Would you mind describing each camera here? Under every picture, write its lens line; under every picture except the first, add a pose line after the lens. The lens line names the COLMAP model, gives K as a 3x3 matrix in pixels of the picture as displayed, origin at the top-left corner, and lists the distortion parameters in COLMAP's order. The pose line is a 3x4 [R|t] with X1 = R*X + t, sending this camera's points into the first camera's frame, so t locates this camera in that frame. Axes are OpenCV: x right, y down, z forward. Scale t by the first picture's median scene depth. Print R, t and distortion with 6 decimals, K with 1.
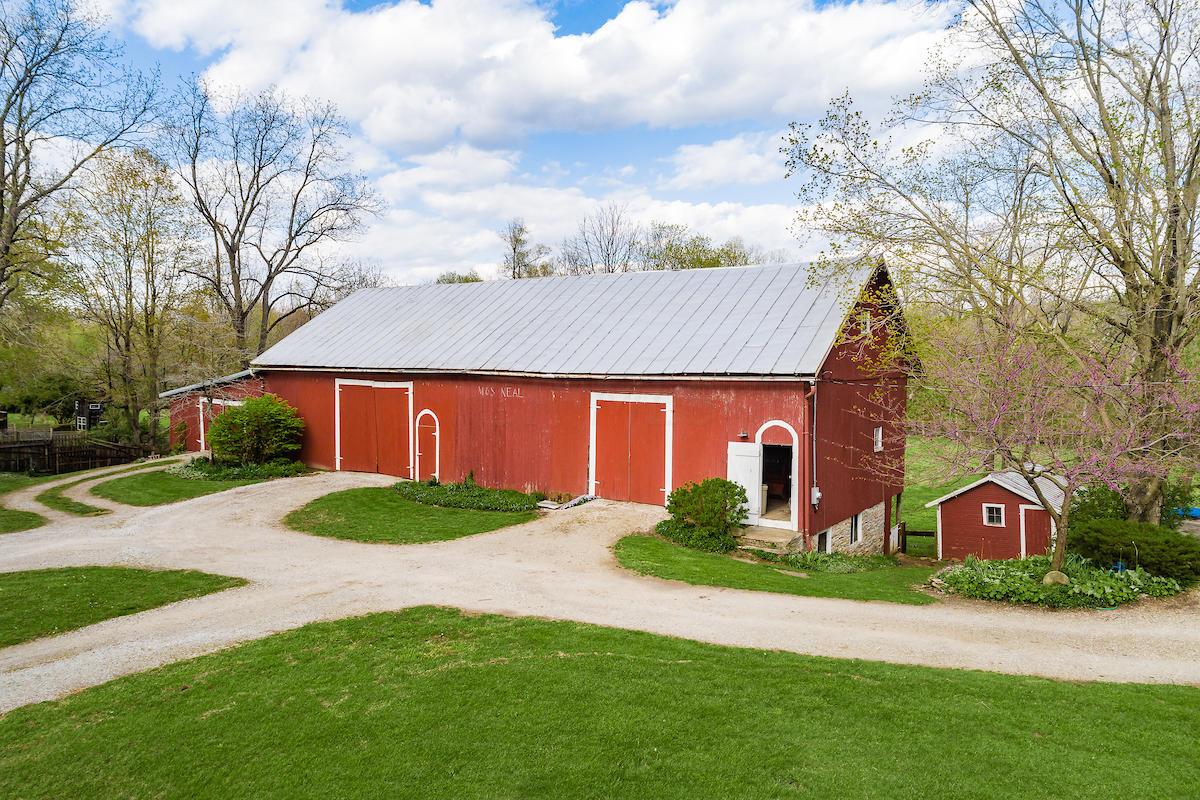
lens RADIAL K [[810.2, 0, 600.0], [0, 810.2, 400.0], [0, 0, 1]] dist [0.006054, 0.001494]
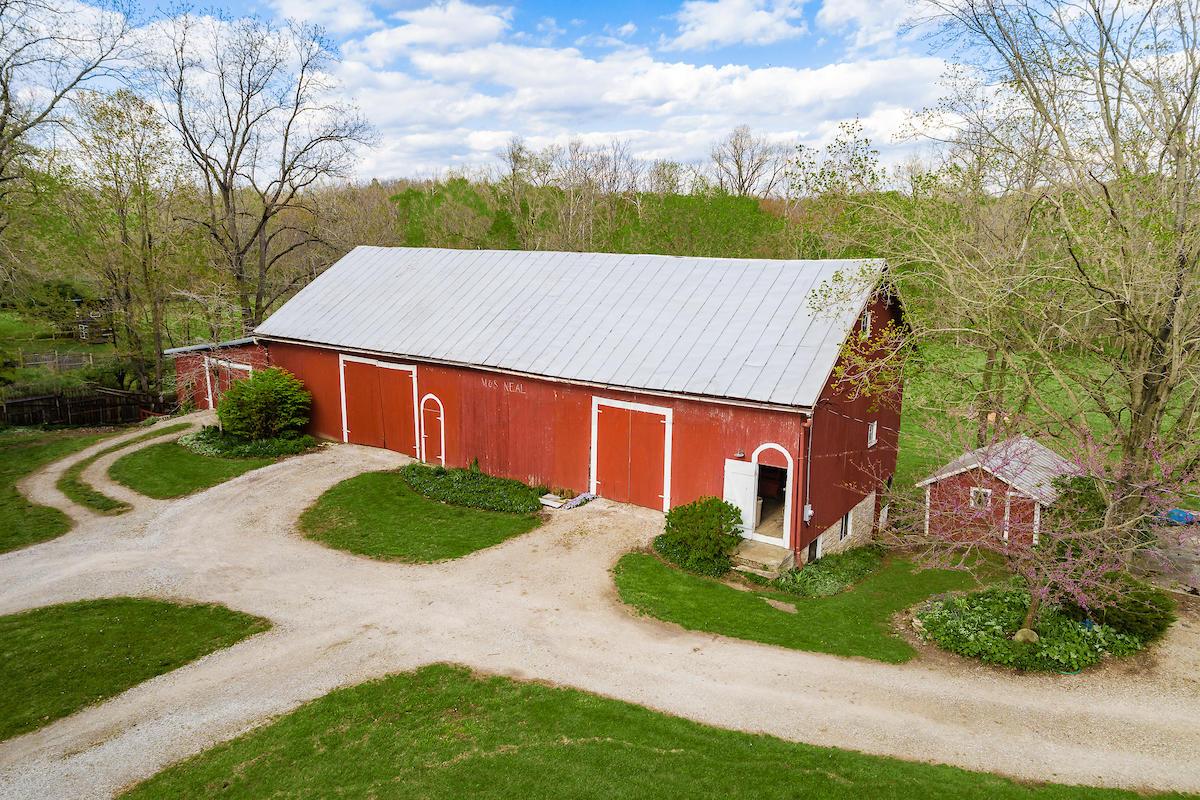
lens RADIAL K [[810.2, 0, 600.0], [0, 810.2, 400.0], [0, 0, 1]] dist [0.006054, 0.001494]
pose [[0.999995, 0.002926, -0.001269, -0.000374], [-0.002698, 0.988299, 0.152505, -0.177157], [0.001701, -0.152501, 0.988302, -0.008153]]
